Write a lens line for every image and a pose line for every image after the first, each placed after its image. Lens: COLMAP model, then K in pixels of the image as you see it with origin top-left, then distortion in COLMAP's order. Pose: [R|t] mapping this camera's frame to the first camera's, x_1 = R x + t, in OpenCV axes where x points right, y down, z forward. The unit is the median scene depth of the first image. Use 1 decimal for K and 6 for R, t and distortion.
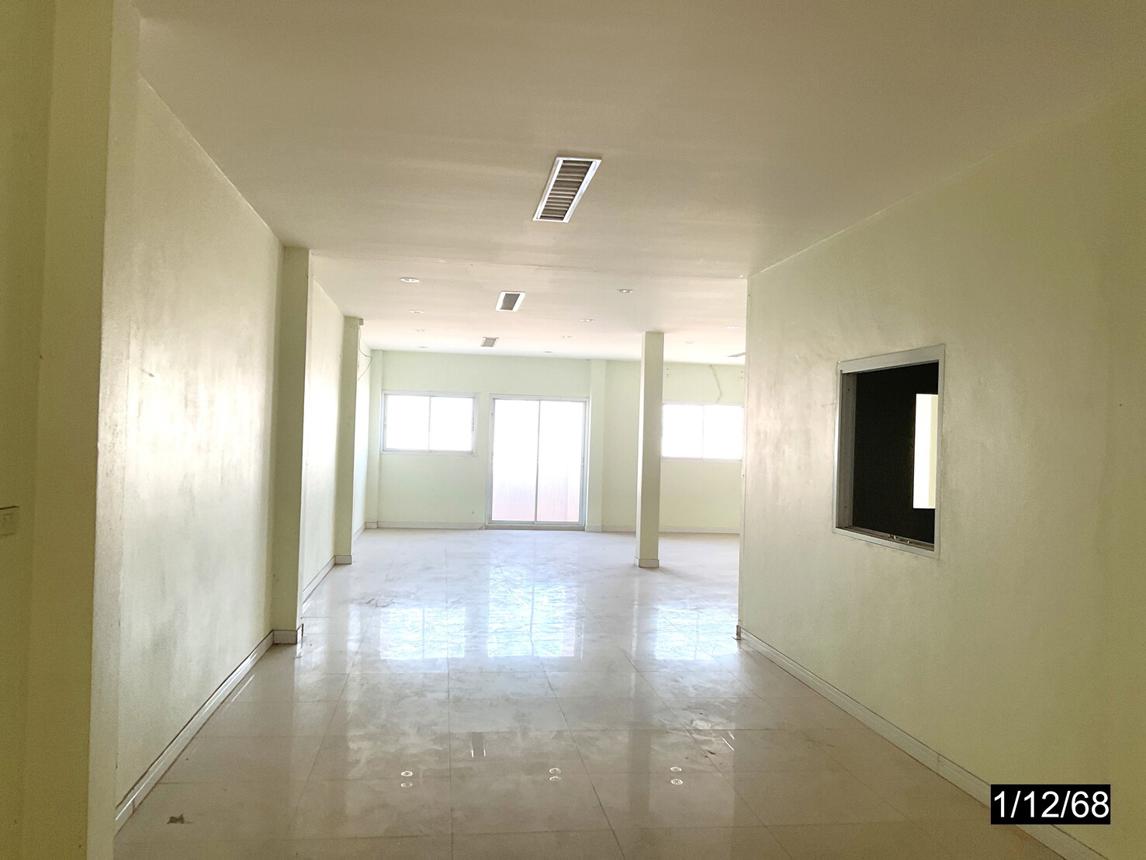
lens RADIAL K [[946.5, 0, 573.0], [0, 946.5, 430.0], [0, 0, 1]] dist [0.110749, -0.229145]
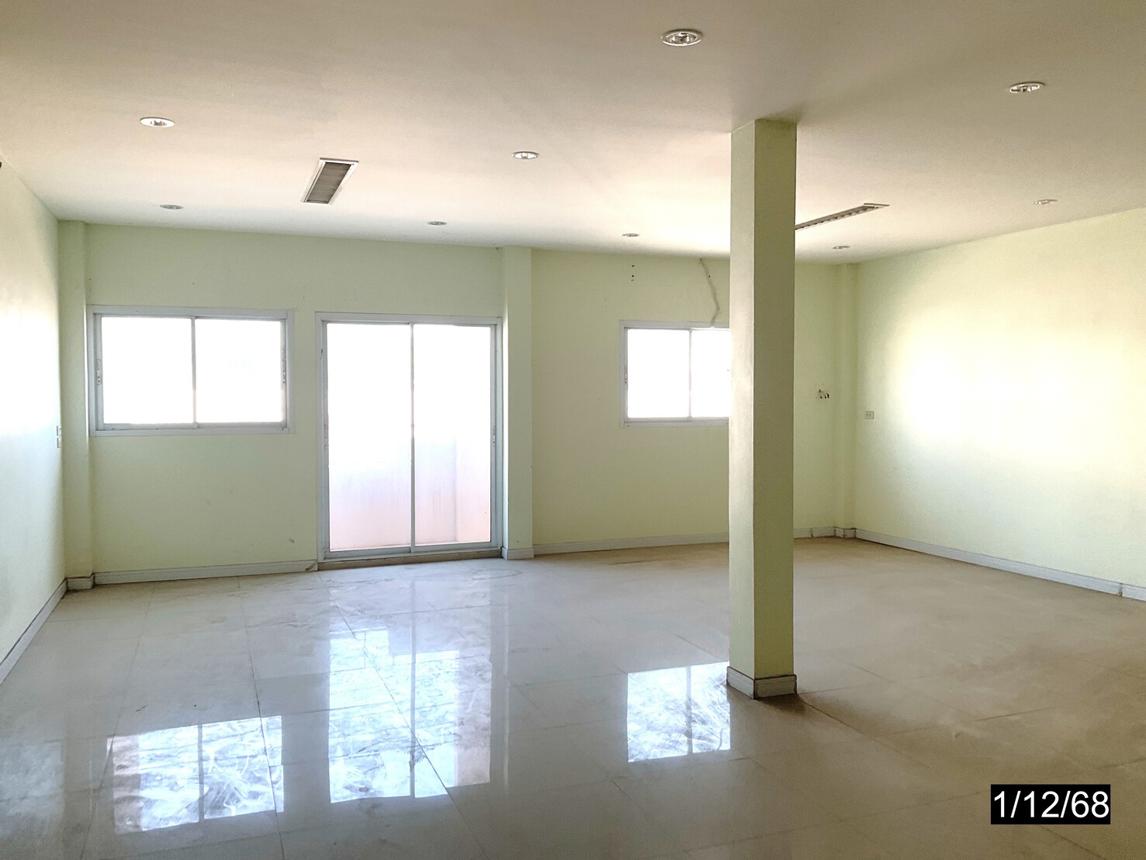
lens RADIAL K [[946.5, 0, 573.0], [0, 946.5, 430.0], [0, 0, 1]] dist [0.110749, -0.229145]
pose [[0.974023, -0.040397, 0.222817, -0.068814], [0.029051, 0.998120, 0.053964, 0.002504], [-0.224578, -0.046089, 0.973366, 0.453321]]
